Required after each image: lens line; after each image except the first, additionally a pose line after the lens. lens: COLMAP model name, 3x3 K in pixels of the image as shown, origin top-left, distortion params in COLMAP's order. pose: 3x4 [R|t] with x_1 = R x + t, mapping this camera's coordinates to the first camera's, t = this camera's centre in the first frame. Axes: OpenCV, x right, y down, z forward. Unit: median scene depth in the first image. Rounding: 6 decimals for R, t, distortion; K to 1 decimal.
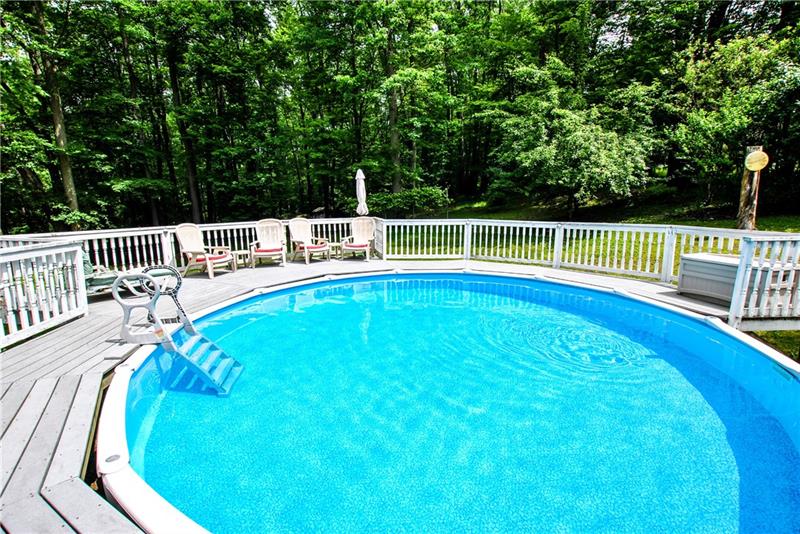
lens RADIAL K [[351.1, 0, 400.3], [0, 351.1, 264.1], [0, 0, 1]] dist [-0.040360, 0.007890]
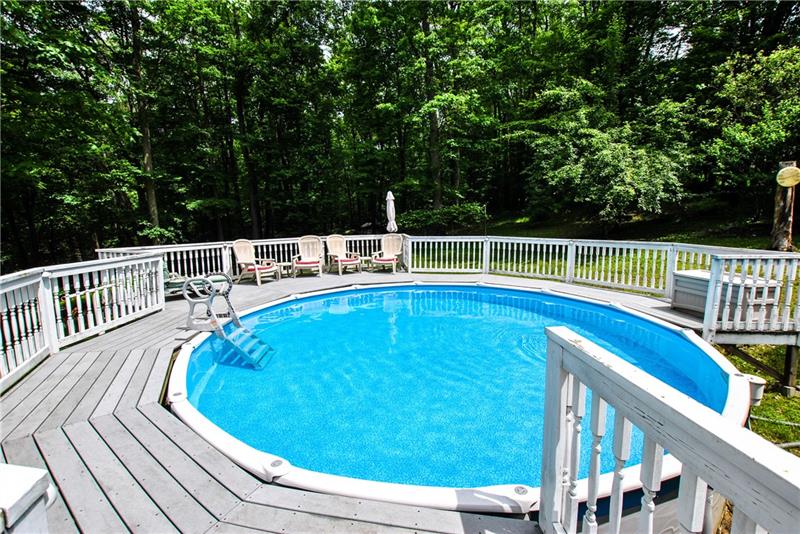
lens RADIAL K [[351.1, 0, 400.3], [0, 351.1, 264.1], [0, 0, 1]] dist [-0.040360, 0.007890]
pose [[0.990045, 0.013158, -0.140132, 0.077375], [-0.018993, 0.999004, -0.040382, 0.005325], [0.139461, 0.042642, 0.989309, -0.091256]]
